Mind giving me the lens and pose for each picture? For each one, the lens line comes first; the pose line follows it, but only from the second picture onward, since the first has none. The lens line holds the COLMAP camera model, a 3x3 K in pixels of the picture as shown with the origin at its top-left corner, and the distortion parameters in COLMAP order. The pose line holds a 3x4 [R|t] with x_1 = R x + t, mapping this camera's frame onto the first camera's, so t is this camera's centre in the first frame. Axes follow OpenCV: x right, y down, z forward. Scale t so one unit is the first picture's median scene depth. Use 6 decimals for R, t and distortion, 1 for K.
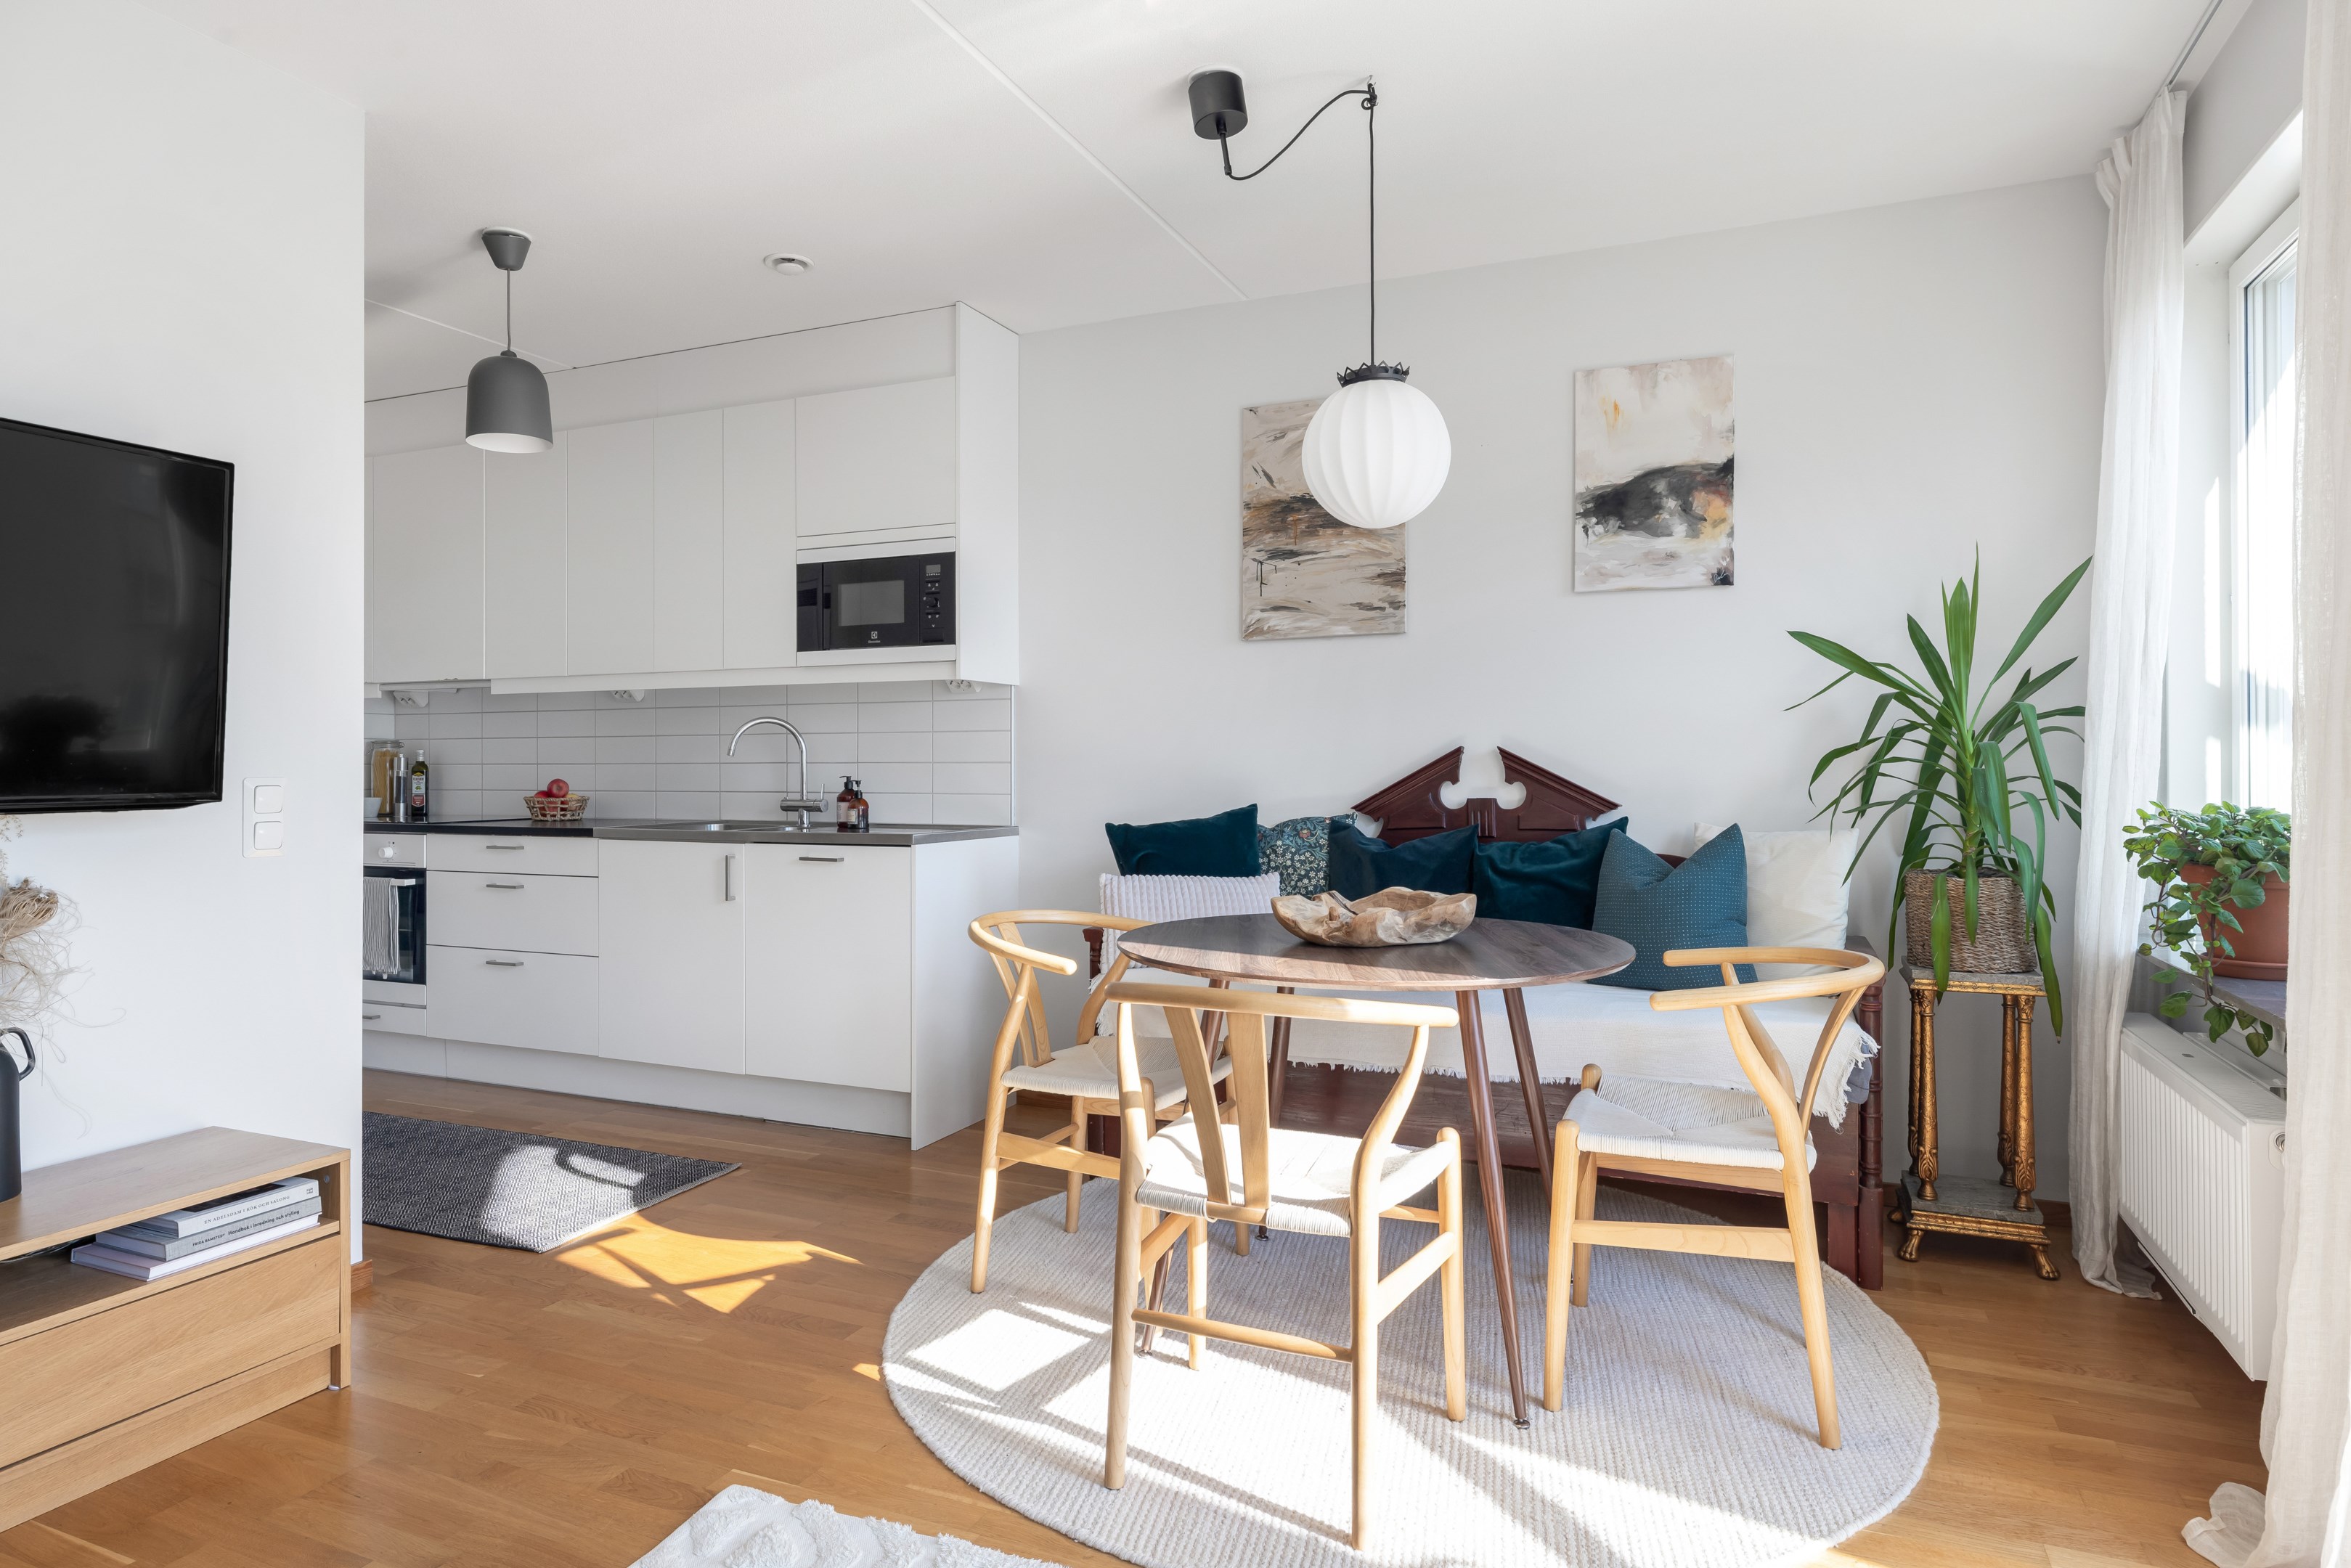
lens RADIAL K [[1331.1, 0, 1171.6], [0, 1331.1, 765.2], [0, 0, 1]] dist [-0.001817, -0.001272]
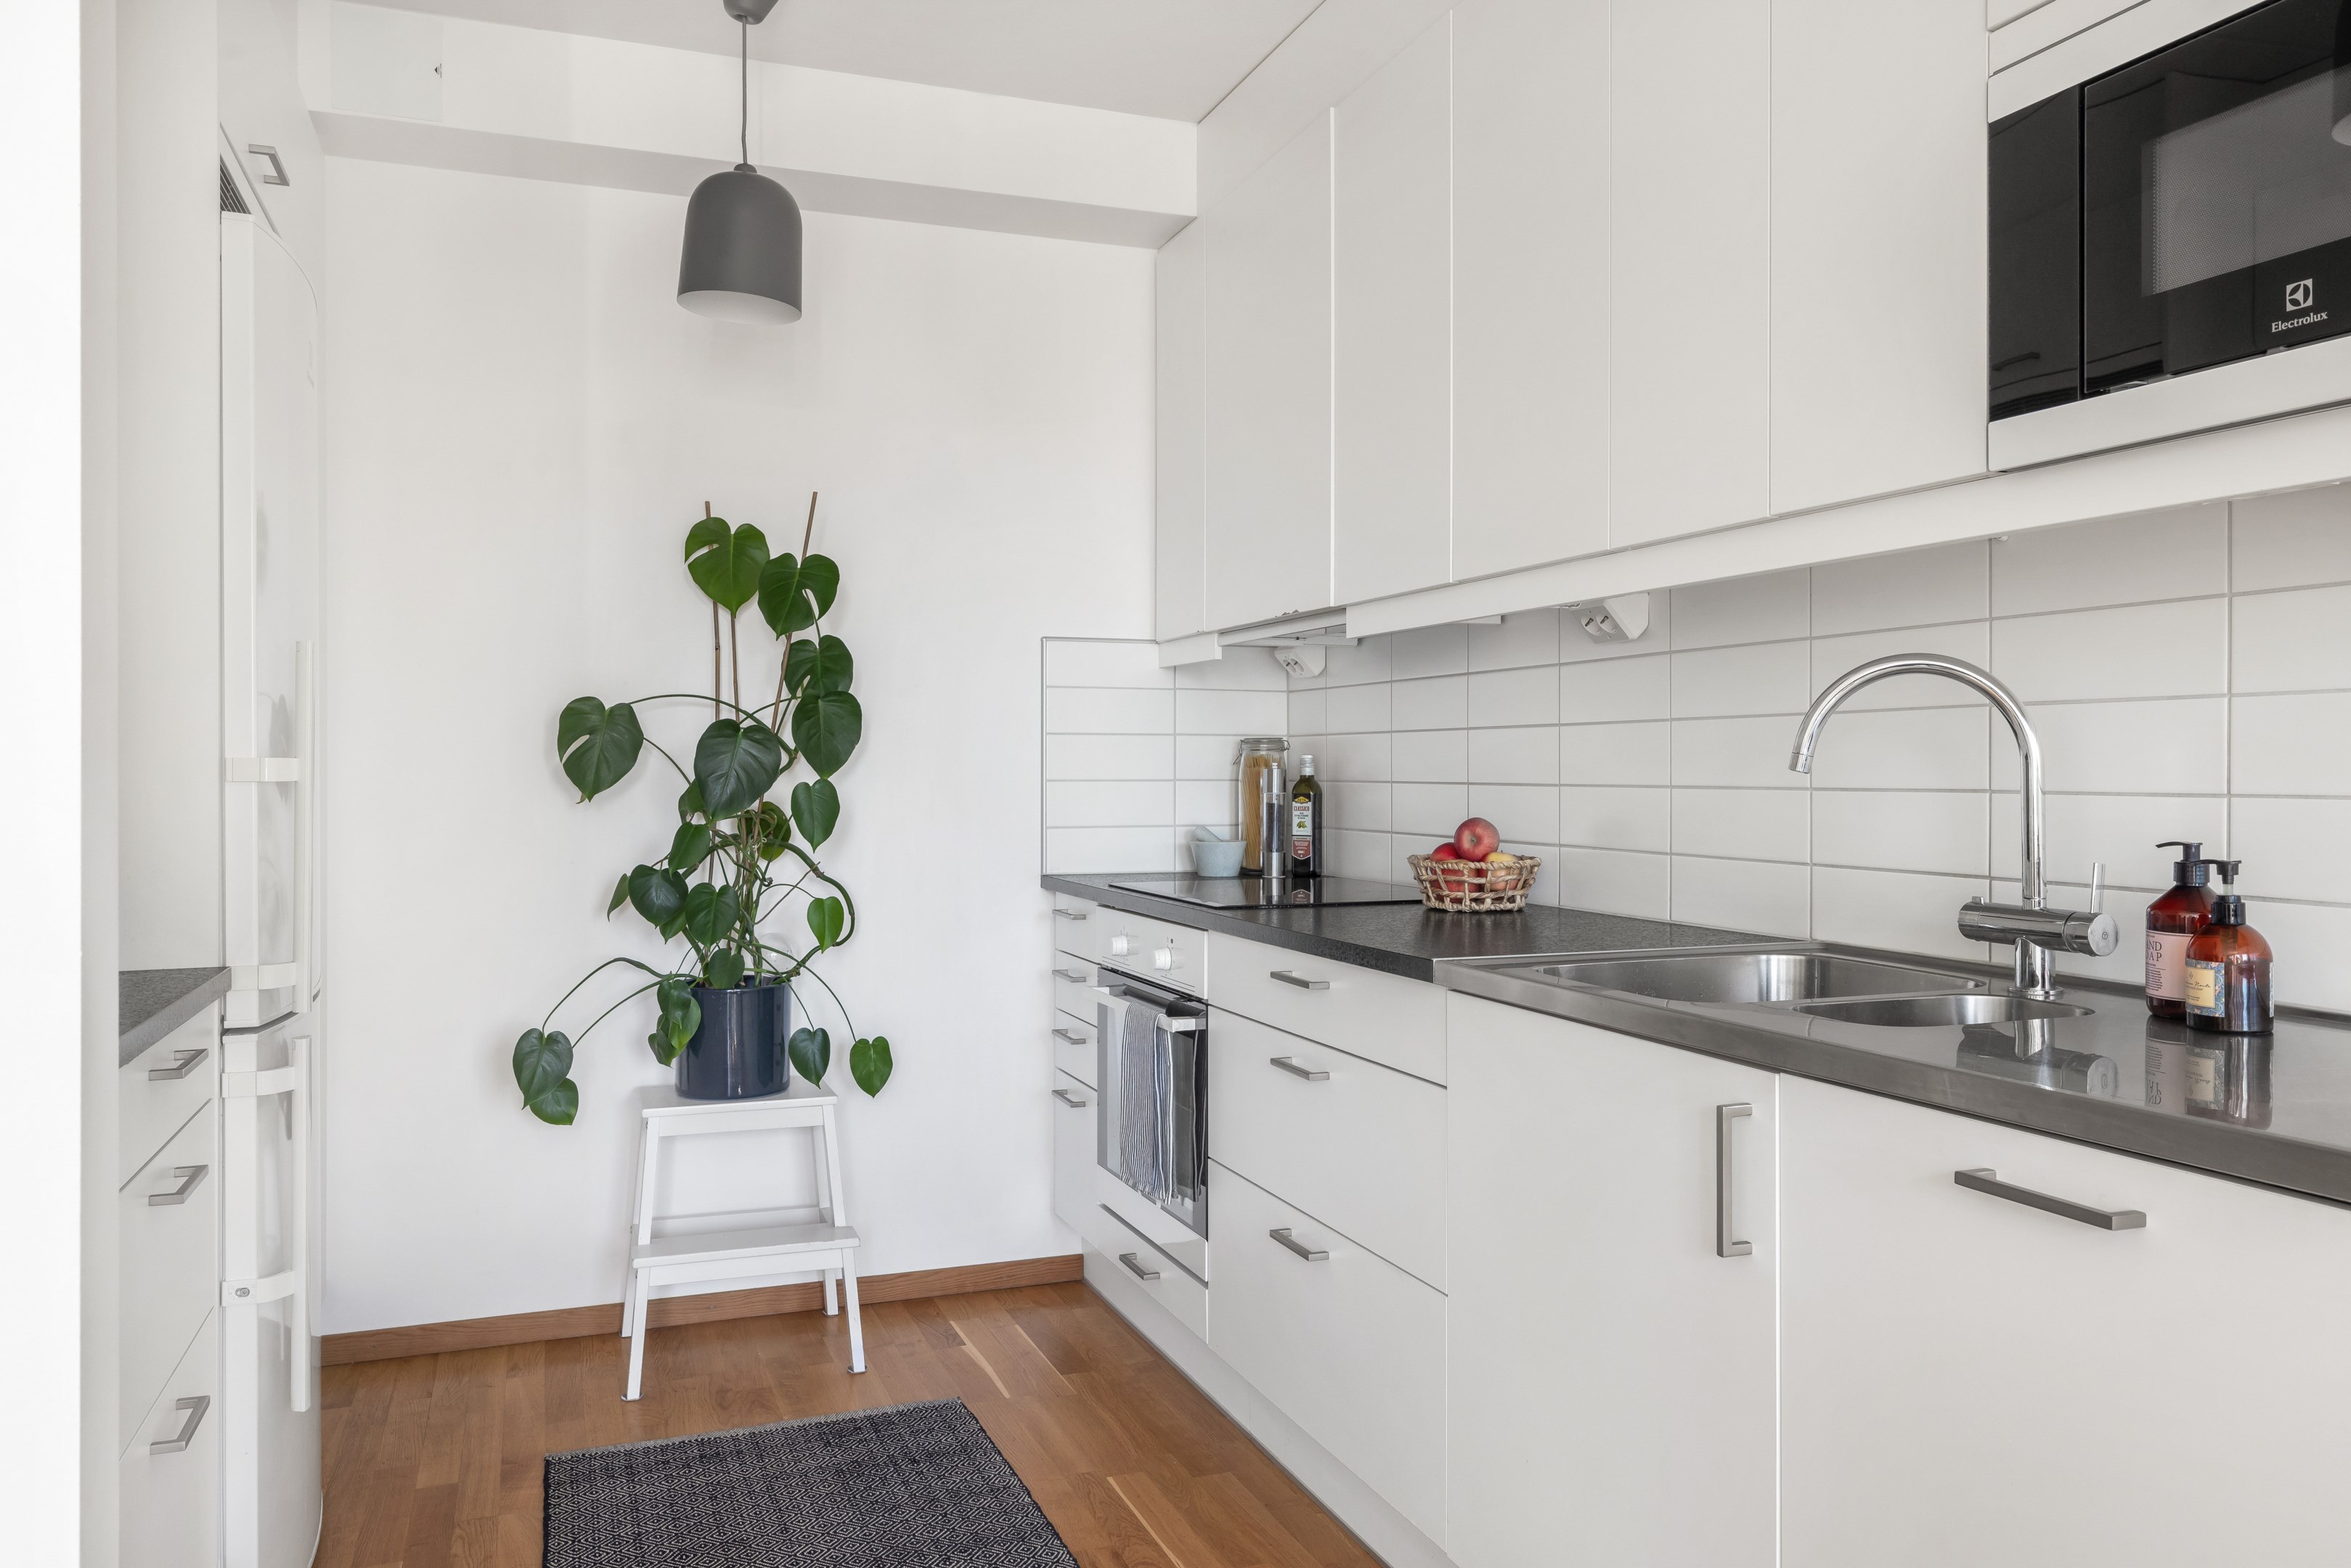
lens RADIAL K [[1690.5, 0, 1171.4], [0, 1690.5, 769.9], [0, 0, 1]] dist [0.001658, -0.000023]
pose [[0.694499, 0.003892, -0.719483, -0.134272], [-0.003180, 0.999992, 0.002339, -0.008077], [0.719486, 0.000663, 0.694506, 0.595144]]
